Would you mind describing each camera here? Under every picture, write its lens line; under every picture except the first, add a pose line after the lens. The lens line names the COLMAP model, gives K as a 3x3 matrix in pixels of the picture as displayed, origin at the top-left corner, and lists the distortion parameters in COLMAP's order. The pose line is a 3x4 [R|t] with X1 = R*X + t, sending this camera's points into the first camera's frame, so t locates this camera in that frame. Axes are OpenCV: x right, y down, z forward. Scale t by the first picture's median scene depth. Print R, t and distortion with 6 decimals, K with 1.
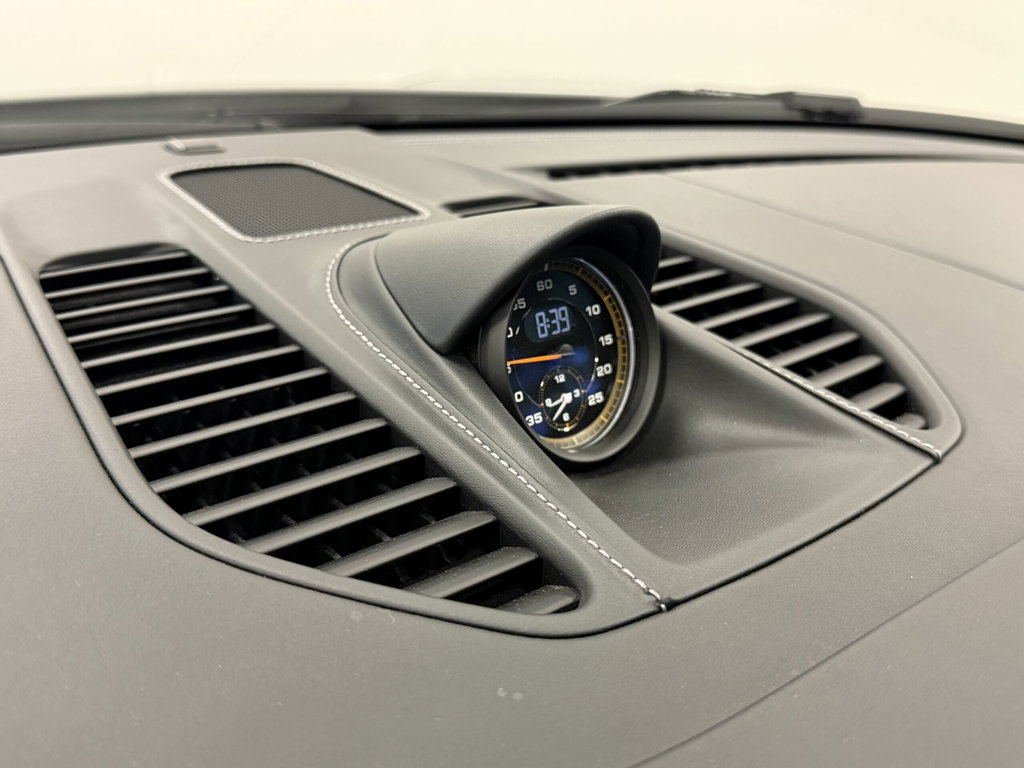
lens RADIAL K [[1004.3, 0, 512.0], [0, 1004.3, 384.0], [0, 0, 1]] dist [0.146021, -0.355466]
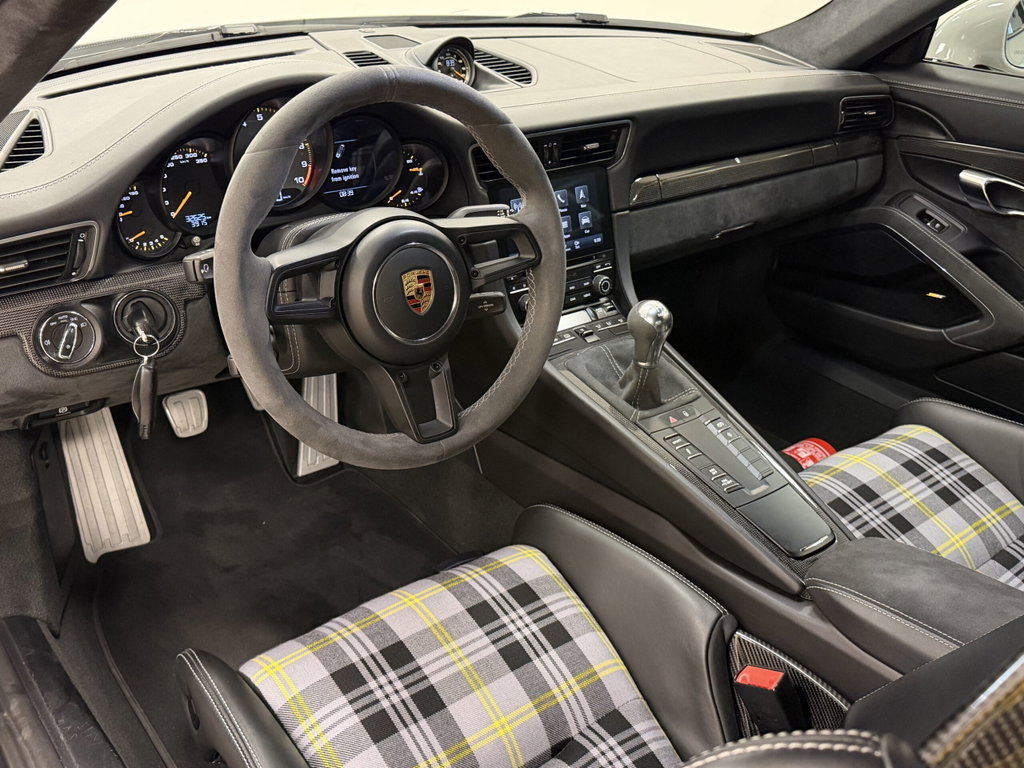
lens RADIAL K [[1004.3, 0, 512.0], [0, 1004.3, 384.0], [0, 0, 1]] dist [0.146021, -0.355466]
pose [[0.997447, 0.015483, -0.069713, 0.543323], [-0.010846, 0.997733, 0.066419, 0.892085], [0.070583, -0.065493, 0.995354, -3.042782]]
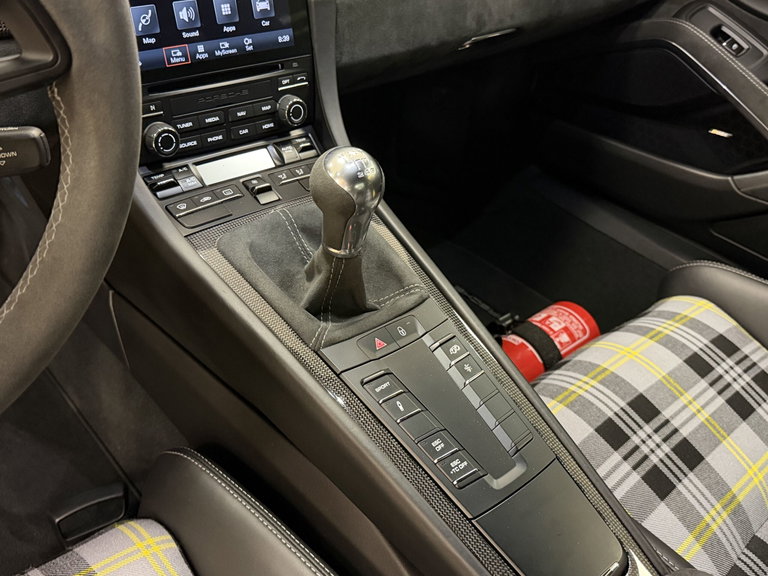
lens RADIAL K [[753.3, 0, 384.0], [0, 753.3, 288.0], [0, 0, 1]] dist [0.146021, -0.355466]
pose [[0.998656, 0.041858, 0.030559, 0.793102], [-0.047564, 0.974414, 0.219669, 0.775829], [-0.020582, -0.220827, 0.975096, -1.227546]]
